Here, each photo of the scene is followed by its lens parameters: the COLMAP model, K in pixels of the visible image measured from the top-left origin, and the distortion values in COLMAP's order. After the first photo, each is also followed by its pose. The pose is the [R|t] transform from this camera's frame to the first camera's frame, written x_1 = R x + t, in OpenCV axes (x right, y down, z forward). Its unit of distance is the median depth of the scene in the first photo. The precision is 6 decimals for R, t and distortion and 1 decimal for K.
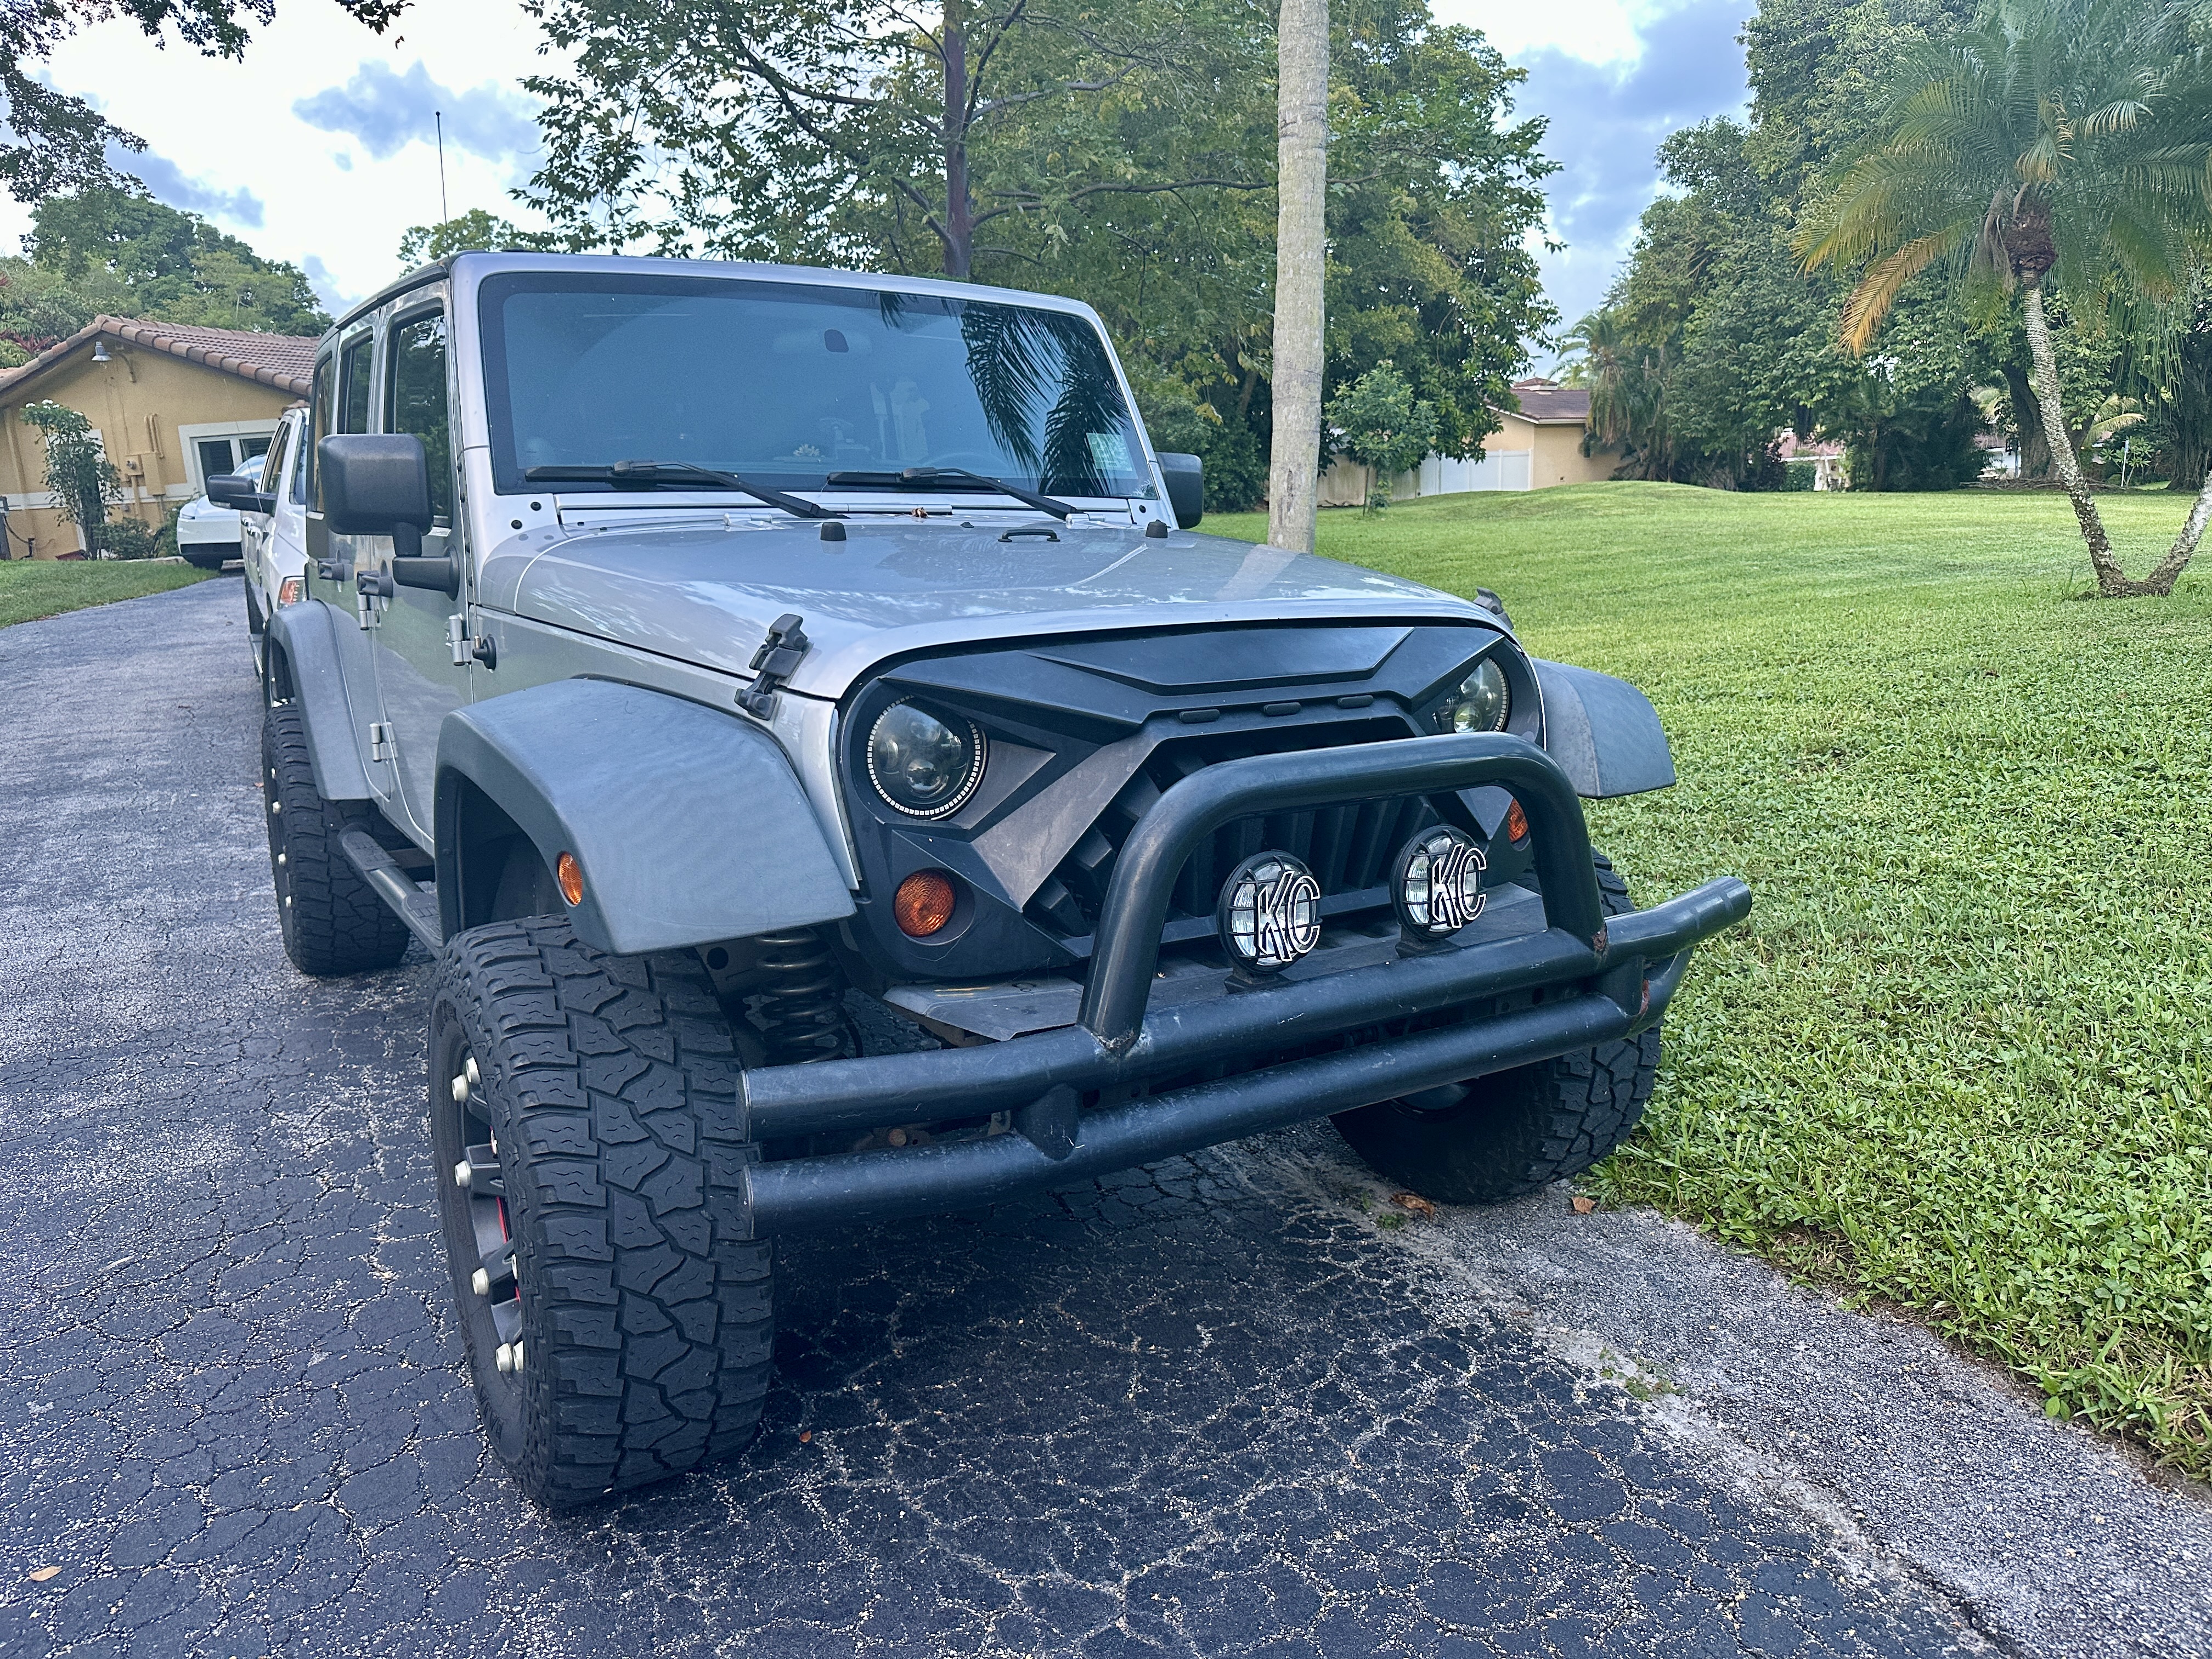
lens RADIAL K [[1647.4, 0, 1107.8], [0, 1647.4, 839.4], [0, 0, 1]] dist [0.009934, -0.028064]
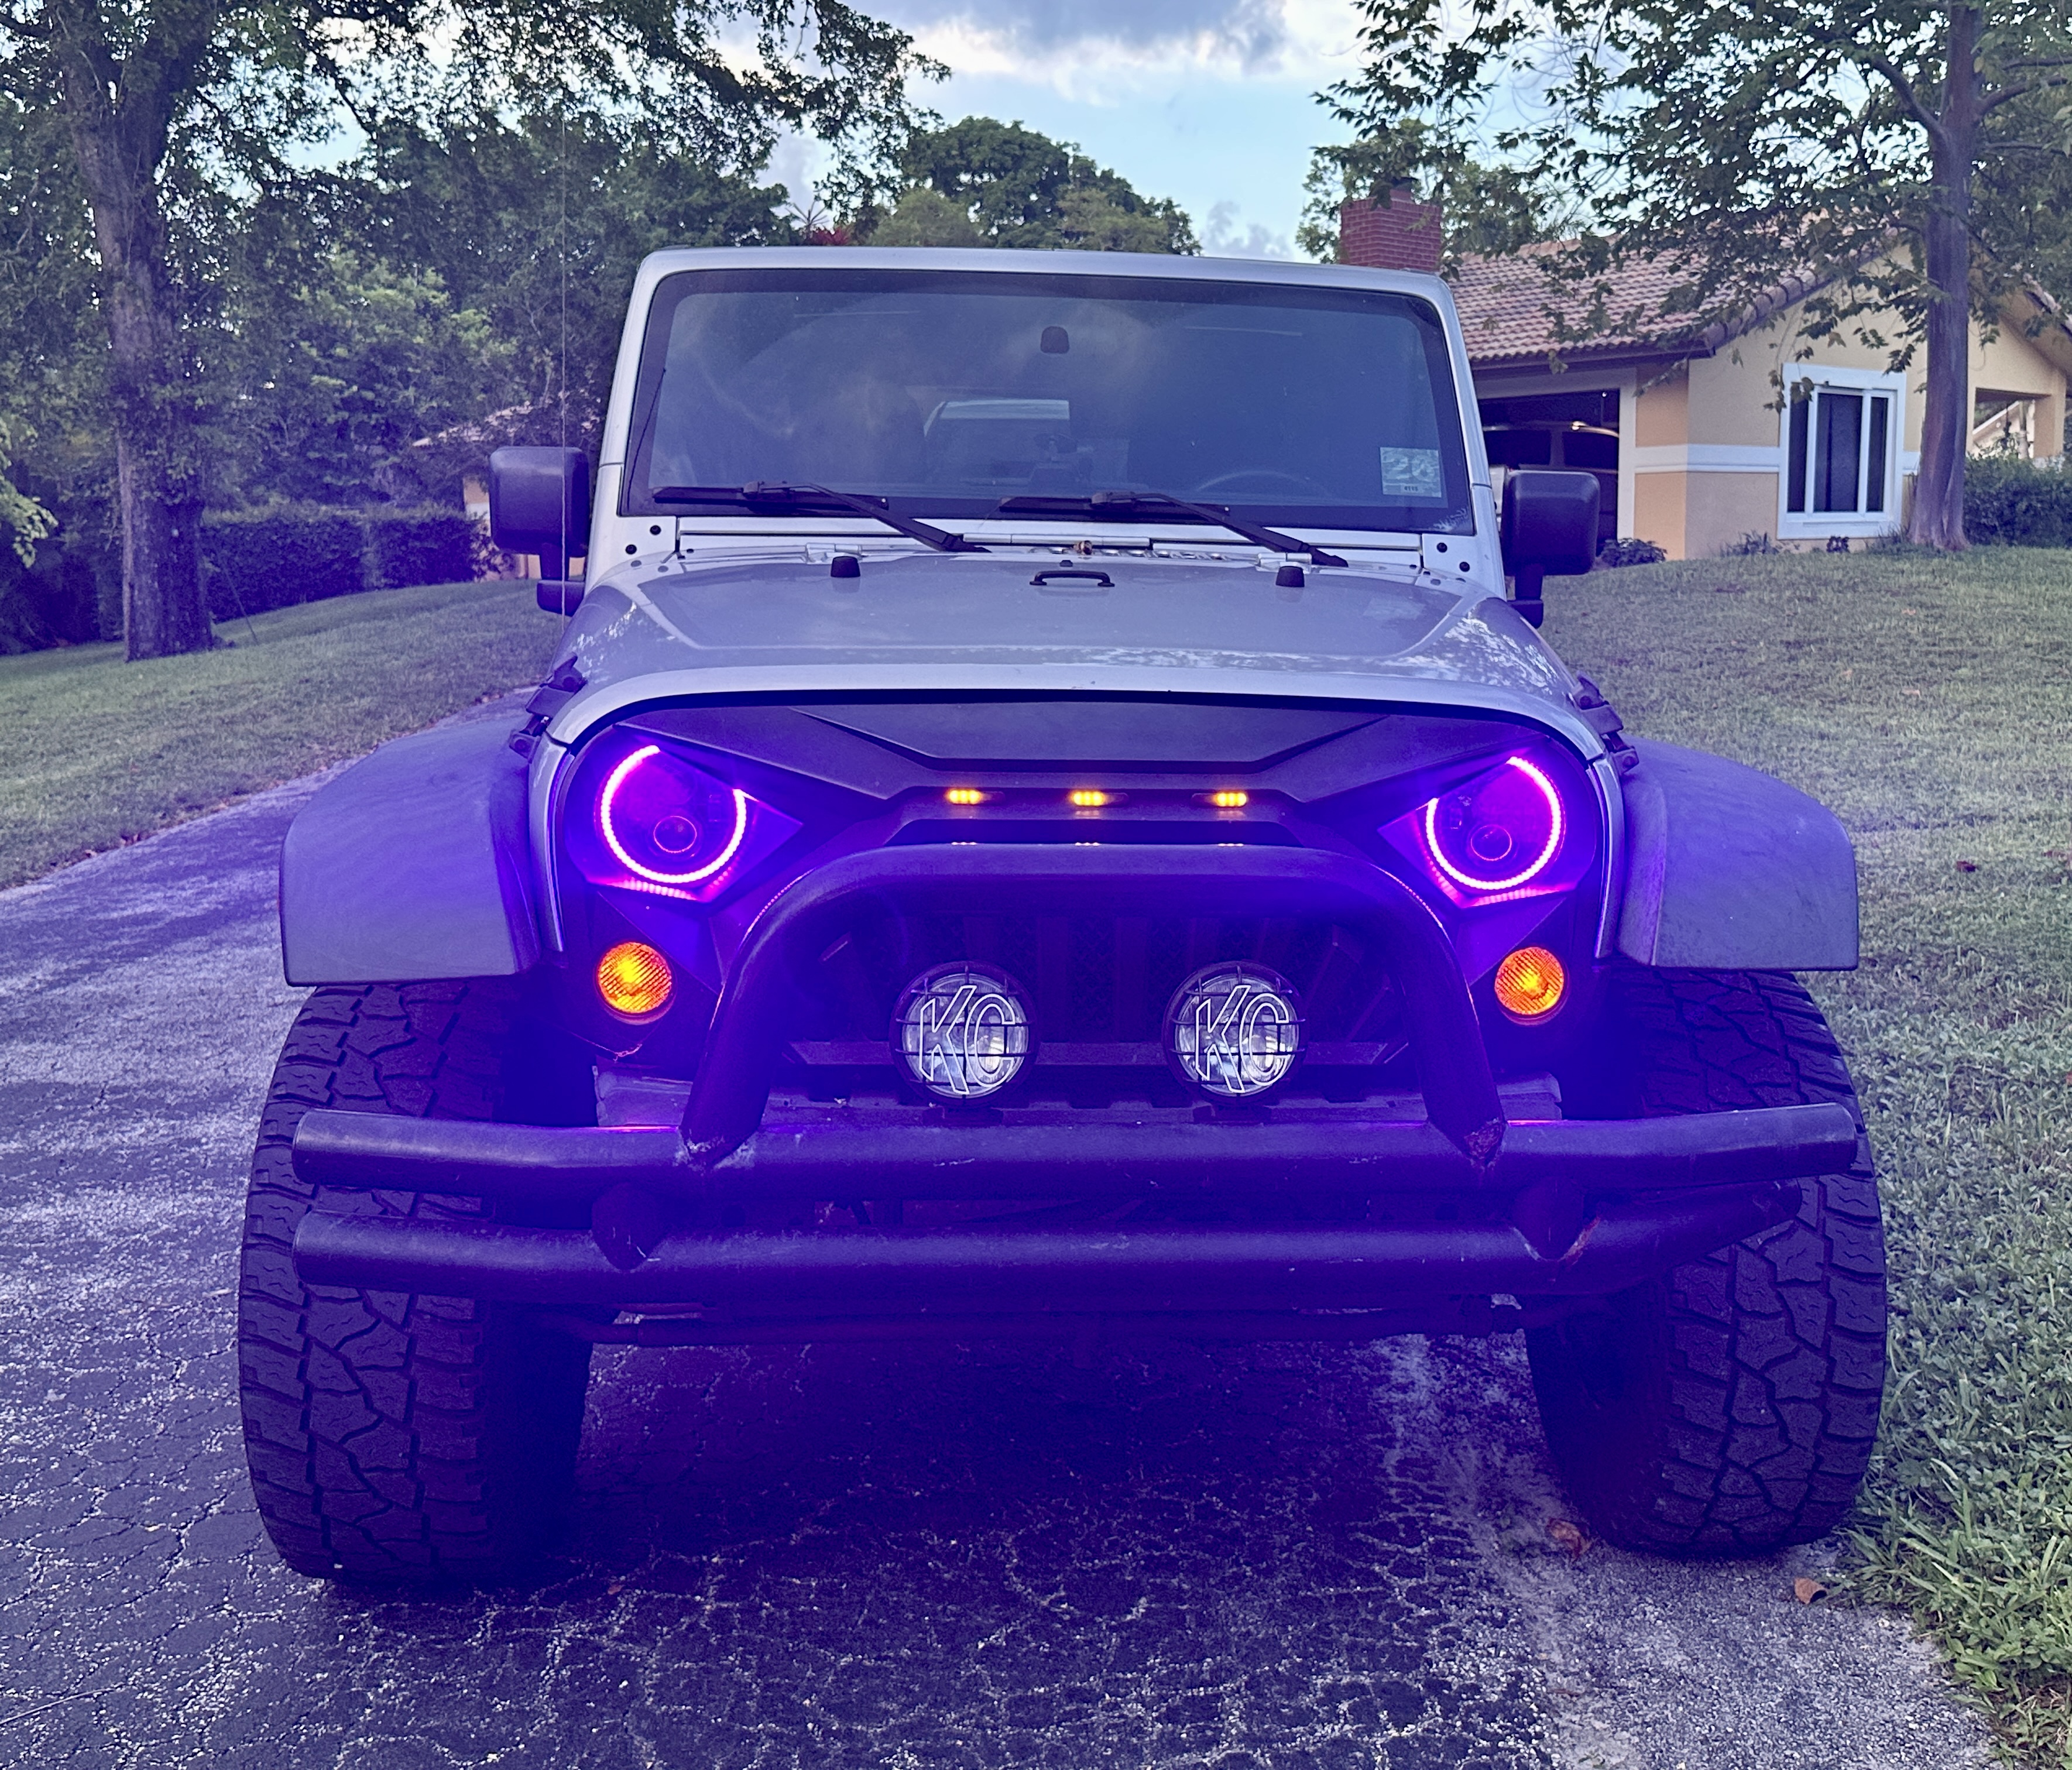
lens RADIAL K [[2421.5, 0, 1046.9], [0, 2421.5, 878.9], [0, 0, 1]] dist [0.033301, 0.000000]
pose [[0.870379, 0.090507, -0.483993, 0.516978], [-0.115911, 0.992999, -0.022756, -0.008167], [0.478545, 0.075907, 0.874776, -0.040848]]
